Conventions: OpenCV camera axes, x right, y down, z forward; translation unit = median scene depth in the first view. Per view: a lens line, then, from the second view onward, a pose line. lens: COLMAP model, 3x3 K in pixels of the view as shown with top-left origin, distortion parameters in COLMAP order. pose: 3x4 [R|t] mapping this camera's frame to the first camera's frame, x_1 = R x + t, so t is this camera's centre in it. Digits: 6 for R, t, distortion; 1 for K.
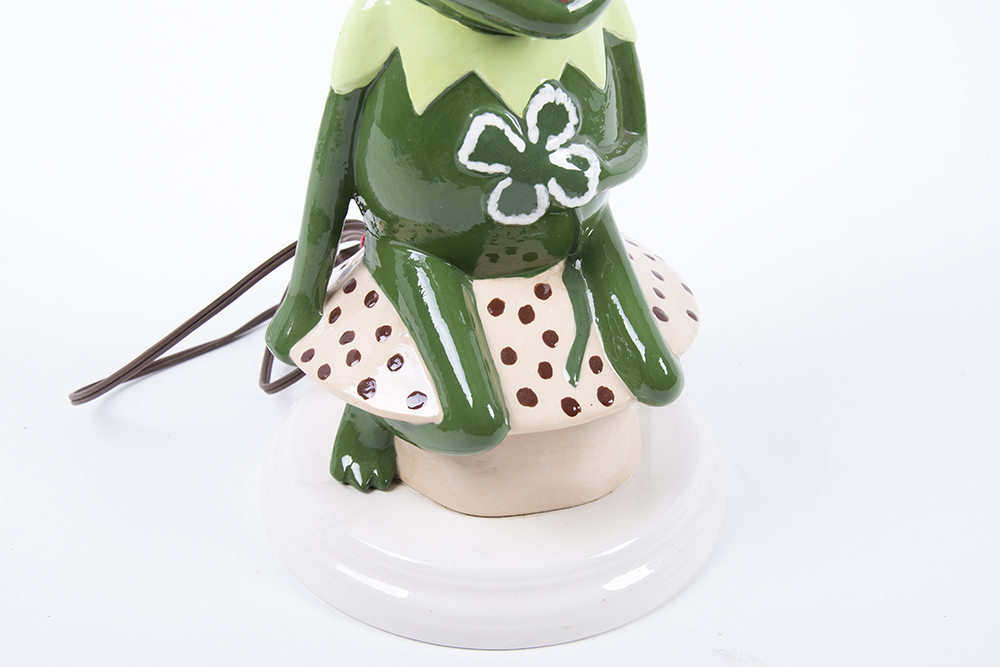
lens RADIAL K [[1570.9, 0, 500.0], [0, 1570.9, 333.5], [0, 0, 1]] dist [0.122334, 0.005438]
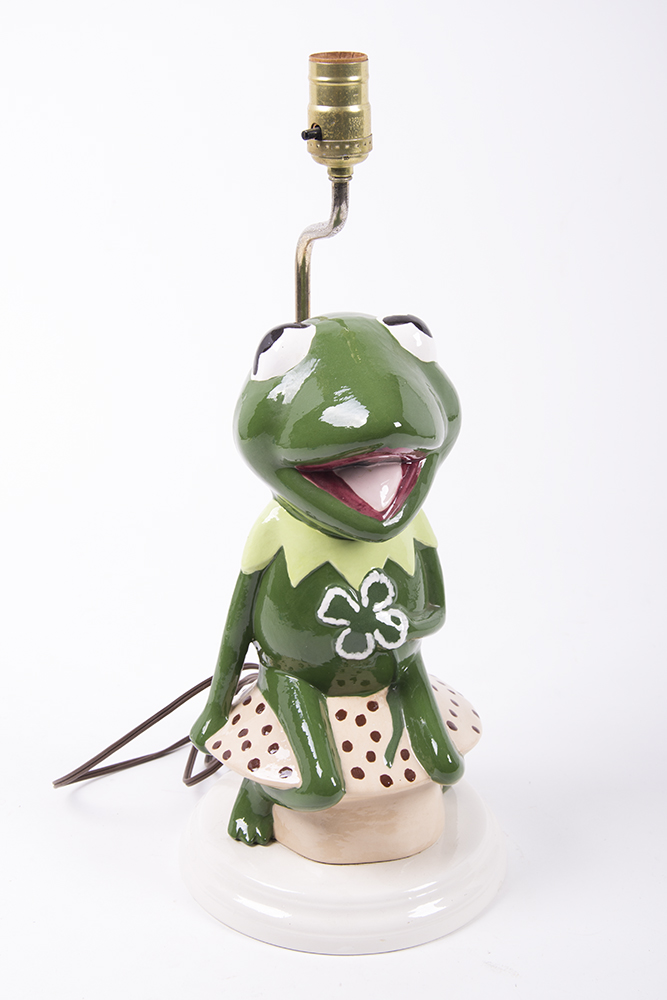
lens RADIAL K [[1775.3, 0, 333.5], [0, 1775.3, 500.0], [0, 0, 1]] dist [0.314137, 0.010470]
pose [[0.997265, 0.021911, -0.070592, 0.110230], [-0.036930, 0.975008, -0.219078, 0.162950], [0.064027, 0.221085, 0.973150, -0.748167]]
